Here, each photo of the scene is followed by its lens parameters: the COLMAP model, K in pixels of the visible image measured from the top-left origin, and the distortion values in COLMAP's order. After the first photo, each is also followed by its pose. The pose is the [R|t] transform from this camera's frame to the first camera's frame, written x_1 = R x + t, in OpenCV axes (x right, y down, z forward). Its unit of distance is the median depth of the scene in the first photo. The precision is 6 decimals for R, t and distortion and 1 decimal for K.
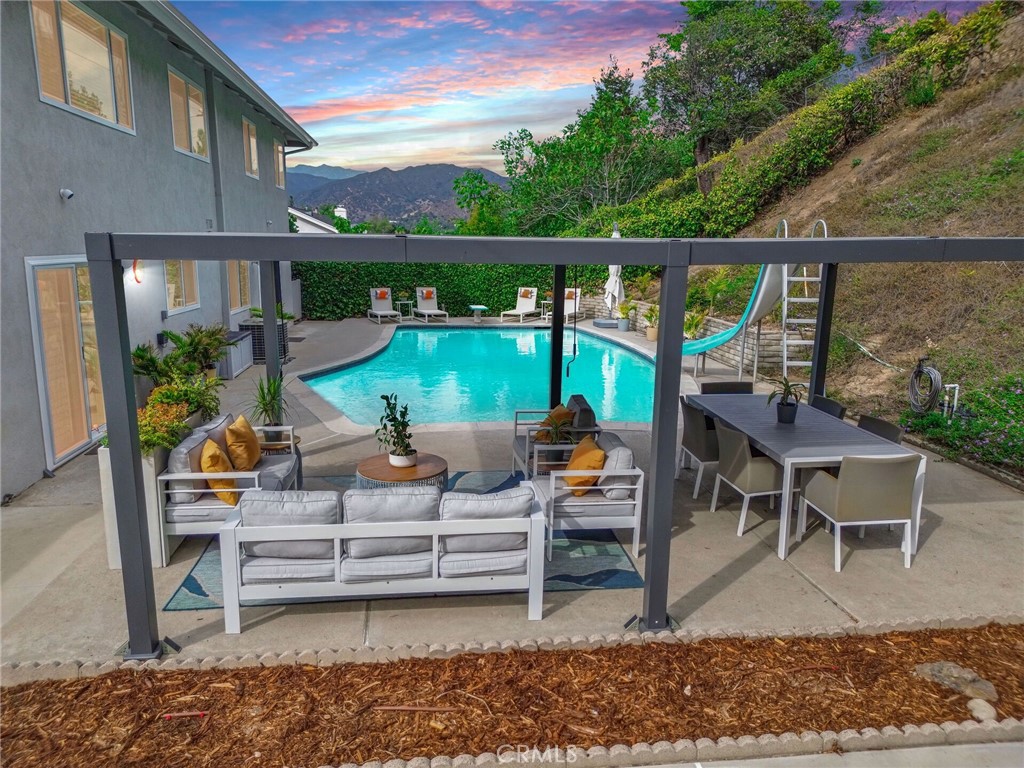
lens RADIAL K [[720.5, 0, 512.0], [0, 720.5, 384.0], [0, 0, 1]] dist [0.052928, -0.001185]
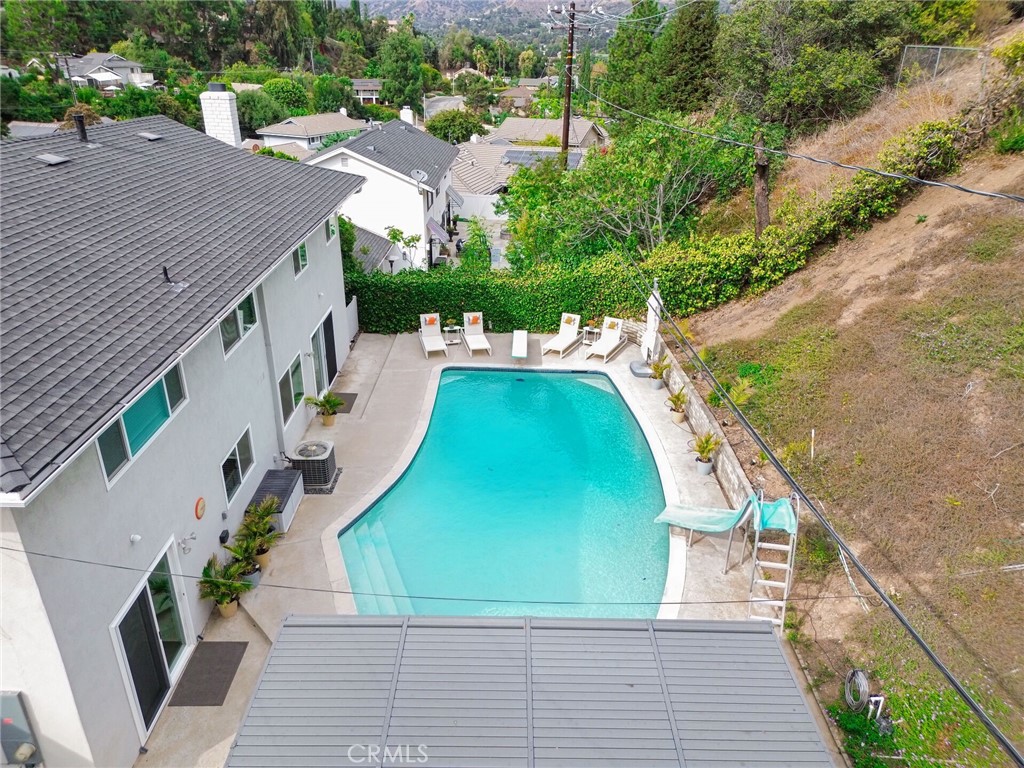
lens RADIAL K [[720.5, 0, 512.0], [0, 720.5, 384.0], [0, 0, 1]] dist [0.052928, -0.001185]
pose [[0.993464, 0.048328, -0.103410, 0.049589], [-0.021234, 0.968382, 0.248568, -0.293310], [0.112153, -0.244748, 0.963079, -0.020517]]
